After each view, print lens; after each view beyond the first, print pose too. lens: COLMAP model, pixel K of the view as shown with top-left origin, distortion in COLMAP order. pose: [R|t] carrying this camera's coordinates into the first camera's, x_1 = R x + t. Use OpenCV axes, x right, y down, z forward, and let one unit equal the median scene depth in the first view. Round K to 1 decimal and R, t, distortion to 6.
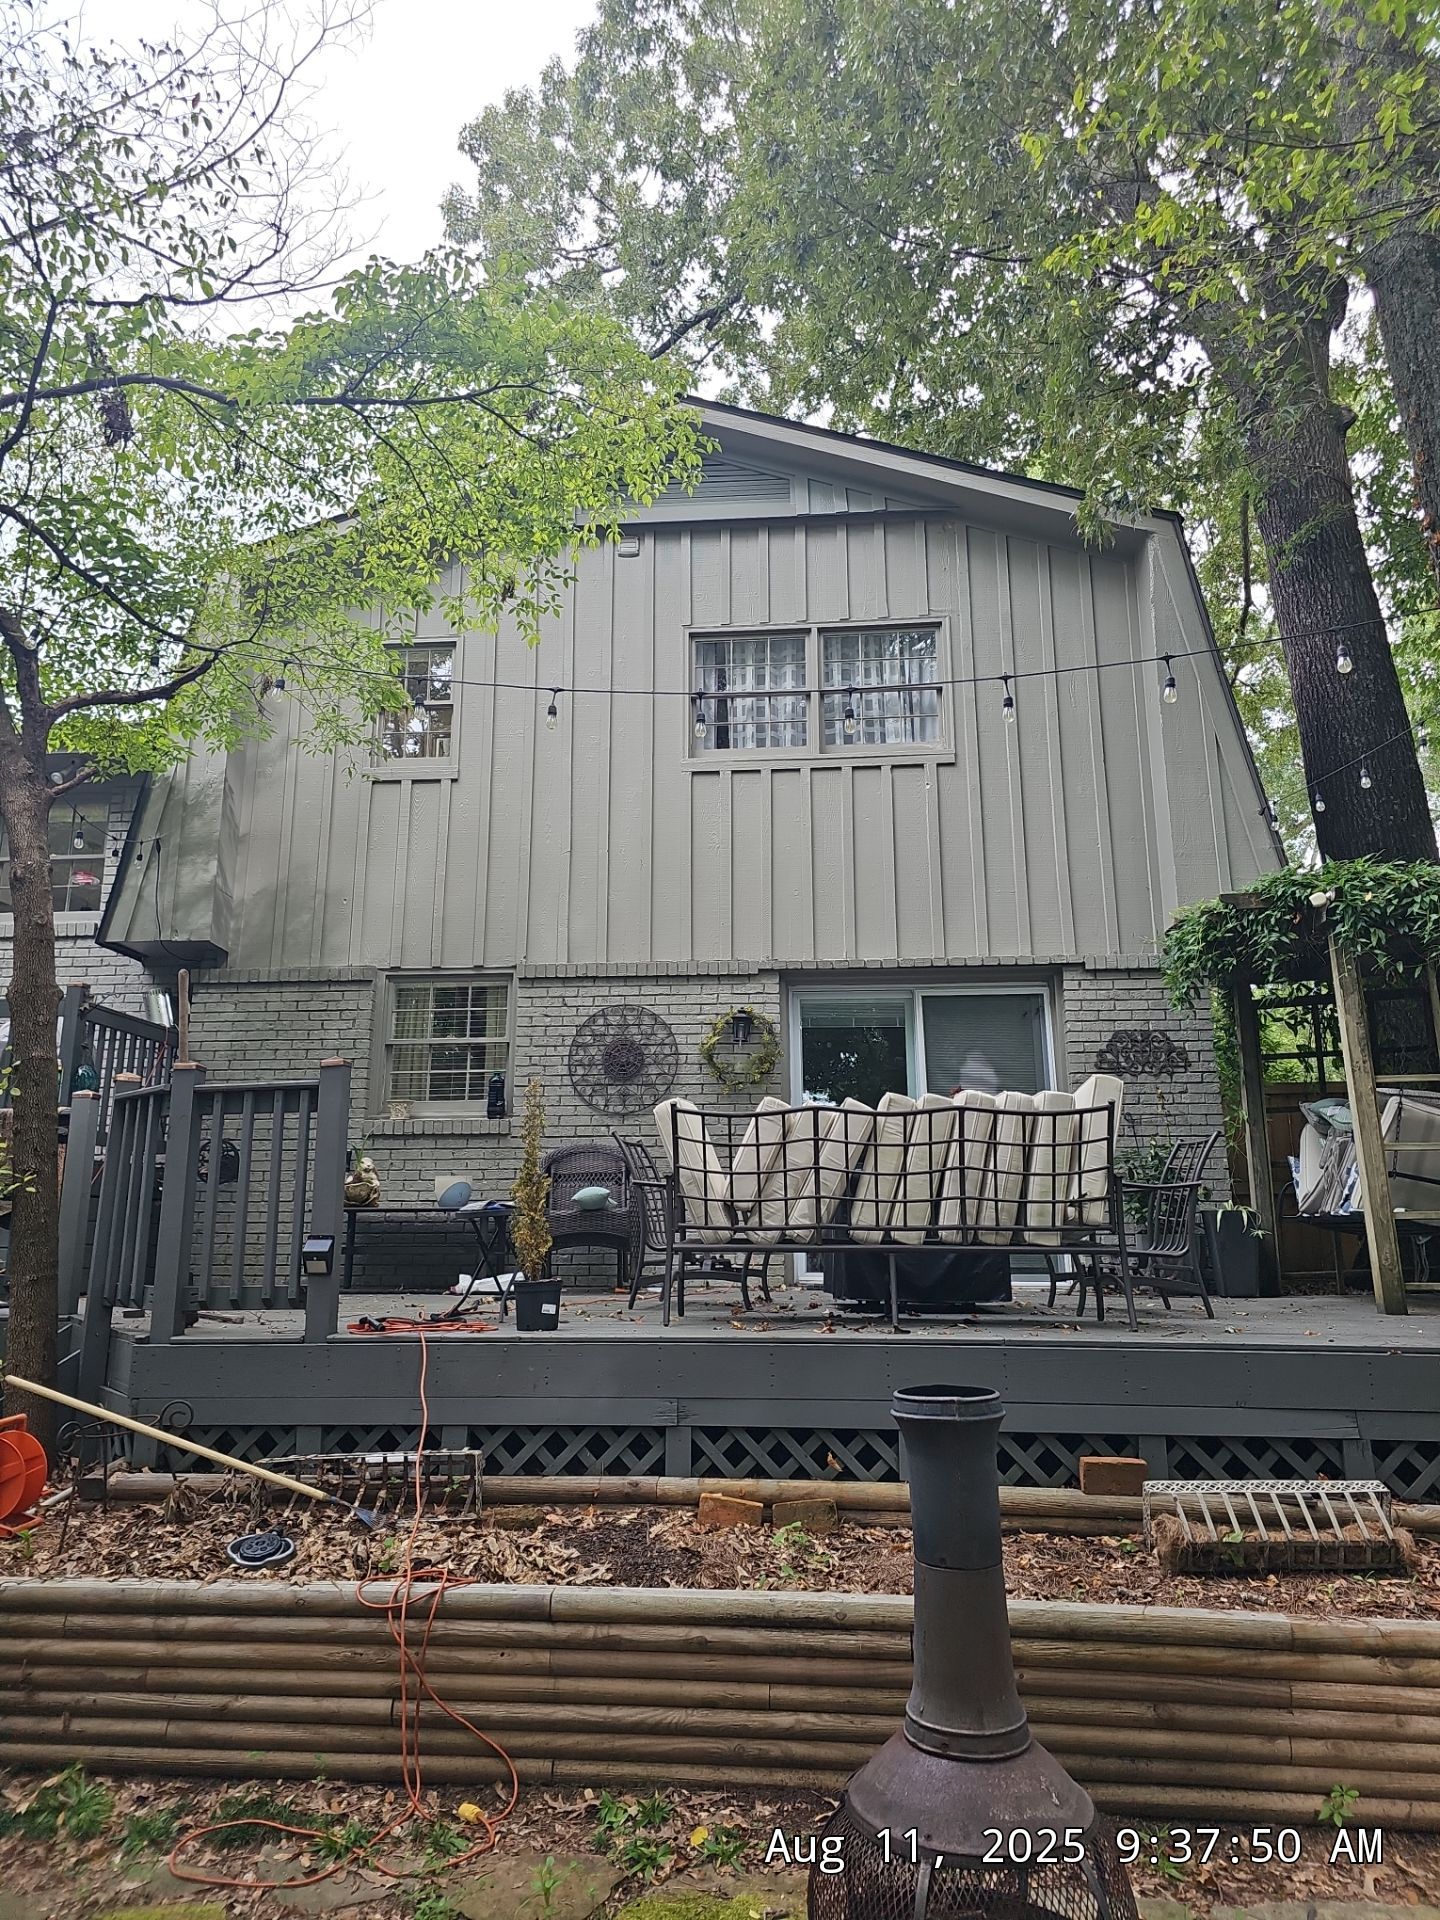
lens RADIAL K [[1266.7, 0, 720.0], [0, 1266.7, 960.0], [0, 0, 1]] dist [0.075130, -0.084201]
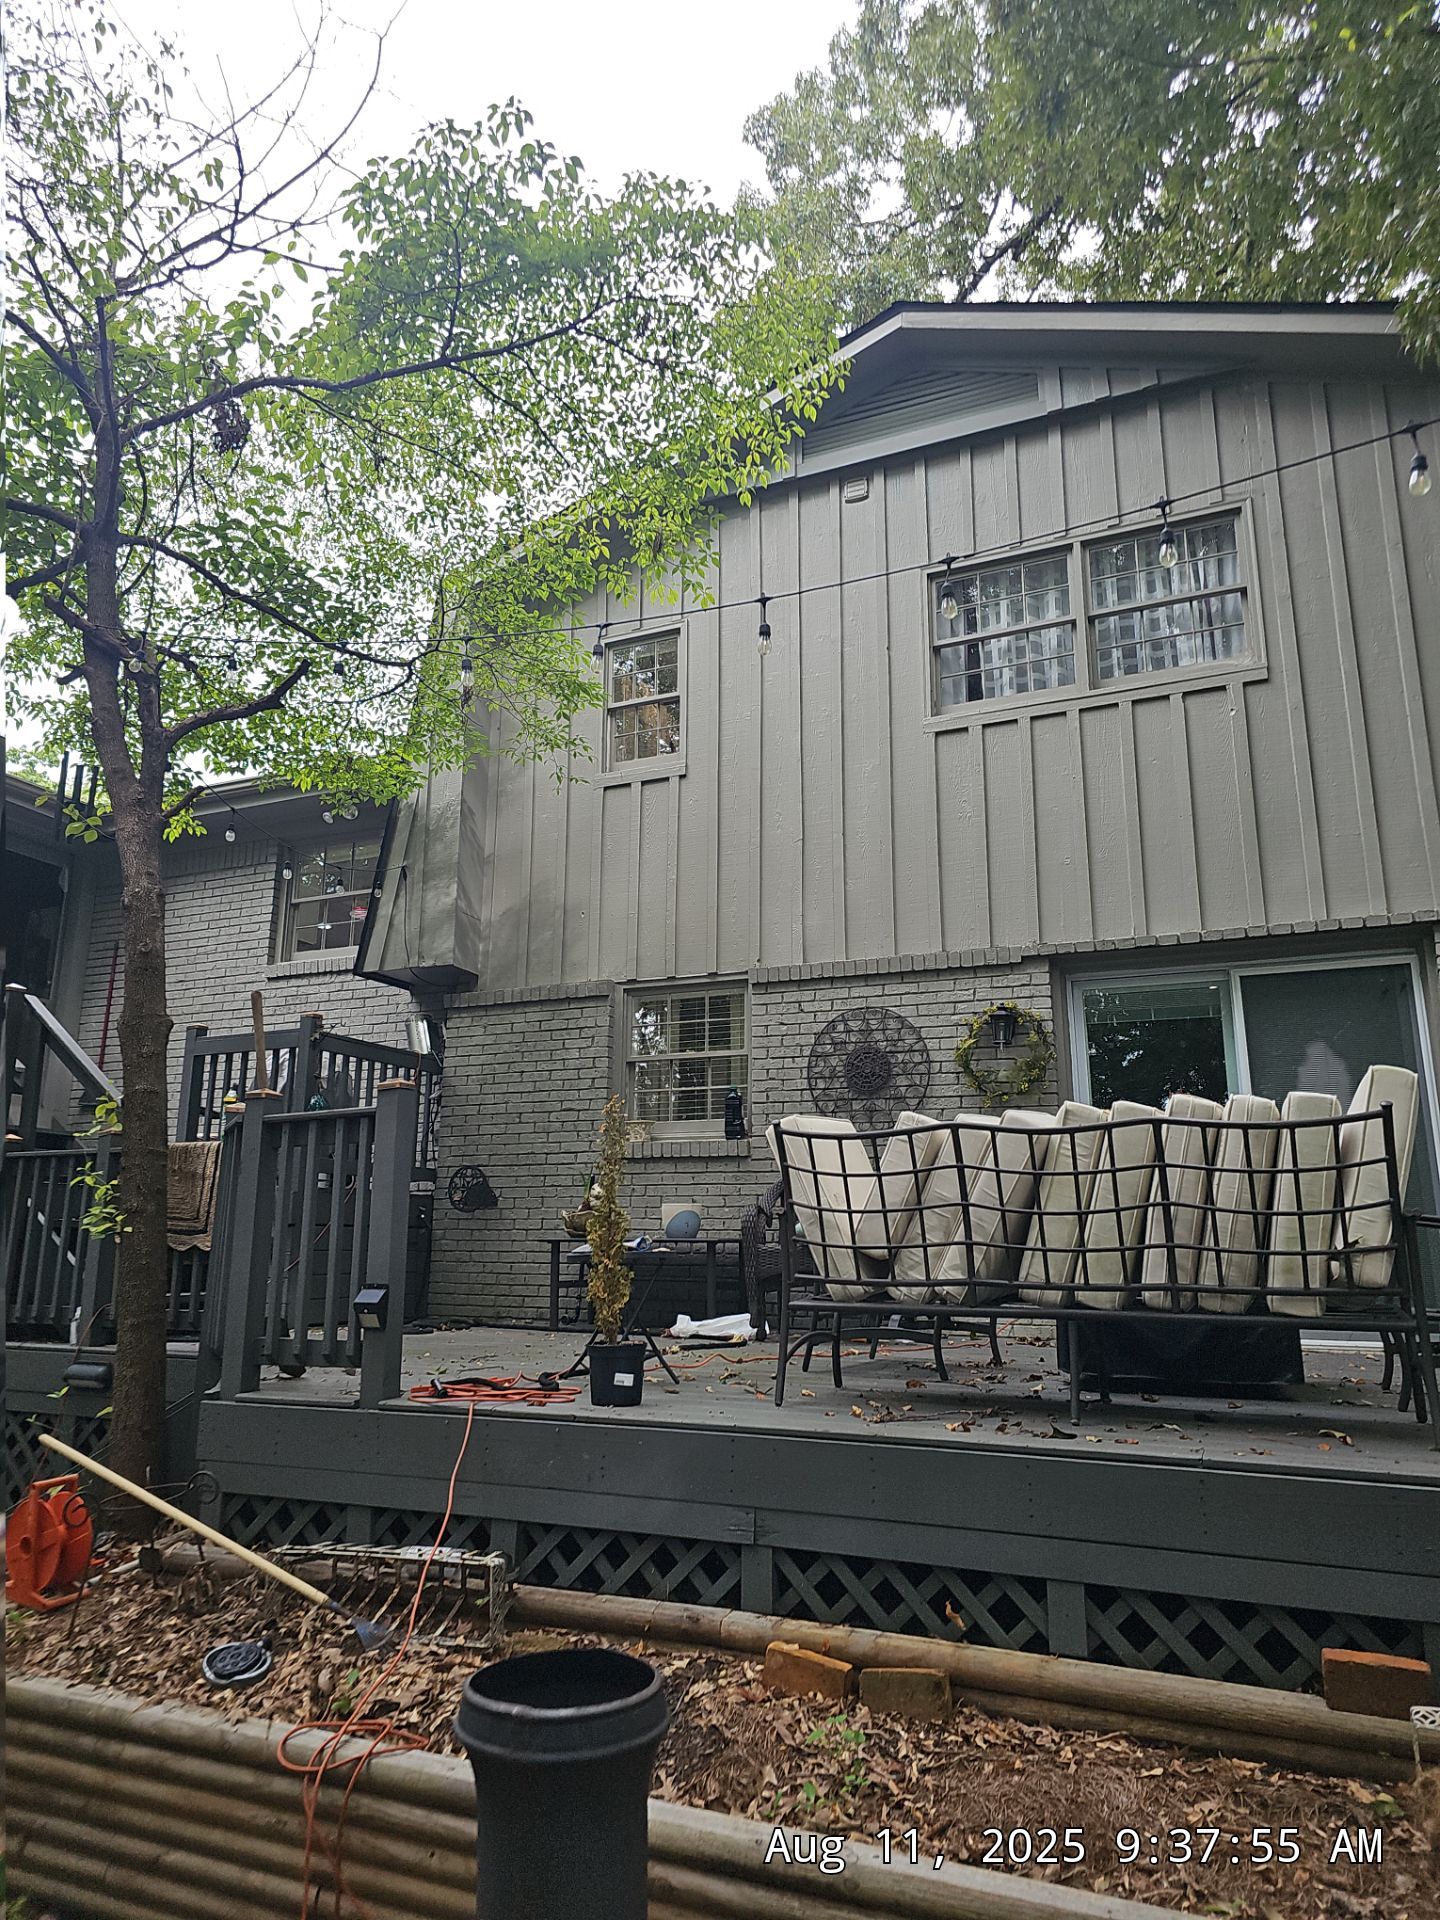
lens RADIAL K [[1275.9, 0, 720.0], [0, 1275.9, 960.0], [0, 0, 1]] dist [0.043958, -0.036207]
pose [[0.942513, -0.065656, -0.327655, 0.117810], [0.061709, 0.997842, -0.022440, 0.016266], [0.328421, 0.000931, 0.944531, 0.140377]]
